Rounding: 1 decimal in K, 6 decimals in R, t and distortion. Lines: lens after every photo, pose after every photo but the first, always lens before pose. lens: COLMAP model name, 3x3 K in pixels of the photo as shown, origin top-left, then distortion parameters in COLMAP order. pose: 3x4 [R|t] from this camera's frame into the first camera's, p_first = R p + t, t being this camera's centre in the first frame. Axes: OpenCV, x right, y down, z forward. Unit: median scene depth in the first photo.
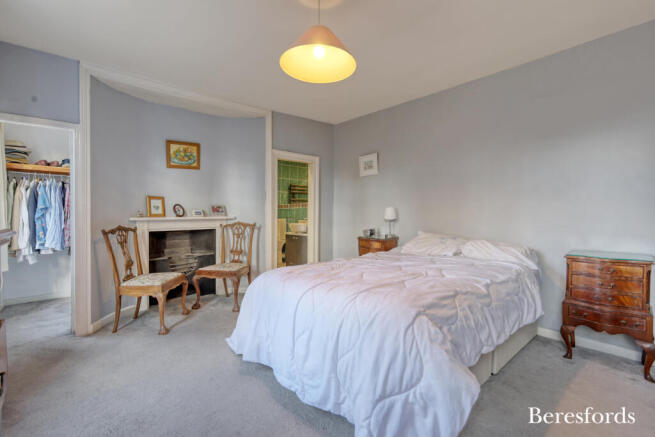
lens RADIAL K [[288.3, 0, 328.9], [0, 288.3, 218.1], [0, 0, 1]] dist [0.002455, 0.000157]
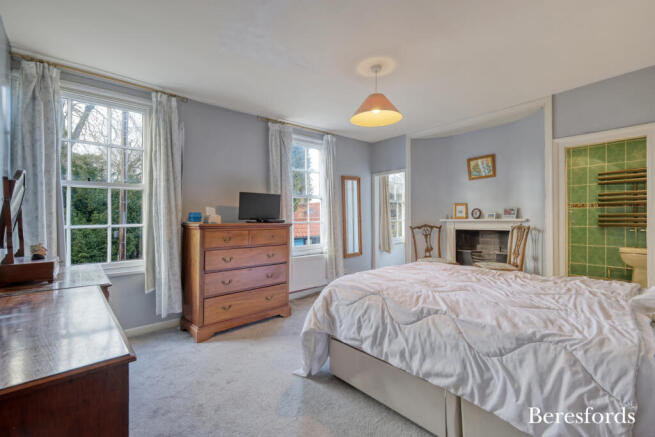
lens RADIAL K [[288.3, 0, 329.4], [0, 288.3, 218.7], [0, 0, 1]] dist [0.002455, 0.000157]
pose [[0.030961, -0.001227, -0.999520, 0.681242], [-0.005985, 0.999981, -0.001413, 0.001021], [0.999503, 0.006026, 0.030953, 0.332411]]
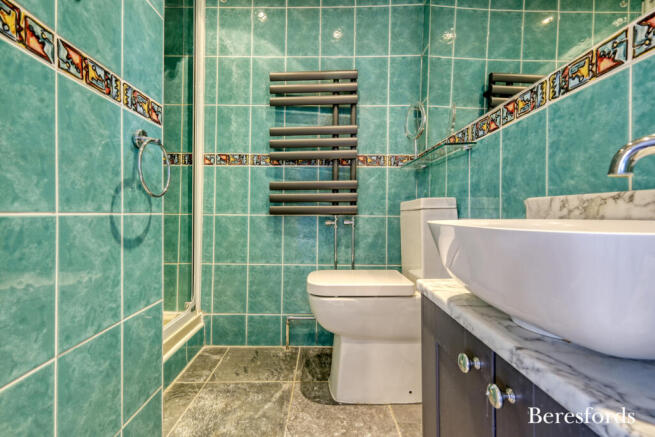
lens RADIAL K [[301.2, 0, 325.7], [0, 301.2, 216.2], [0, 0, 1]] dist [0.000609, 0.000012]
pose [[0.769680, 0.008690, -0.638370, 0.103713], [-0.012808, 0.999916, -0.001832, 0.020832], [0.638301, 0.009586, 0.769727, 0.949210]]
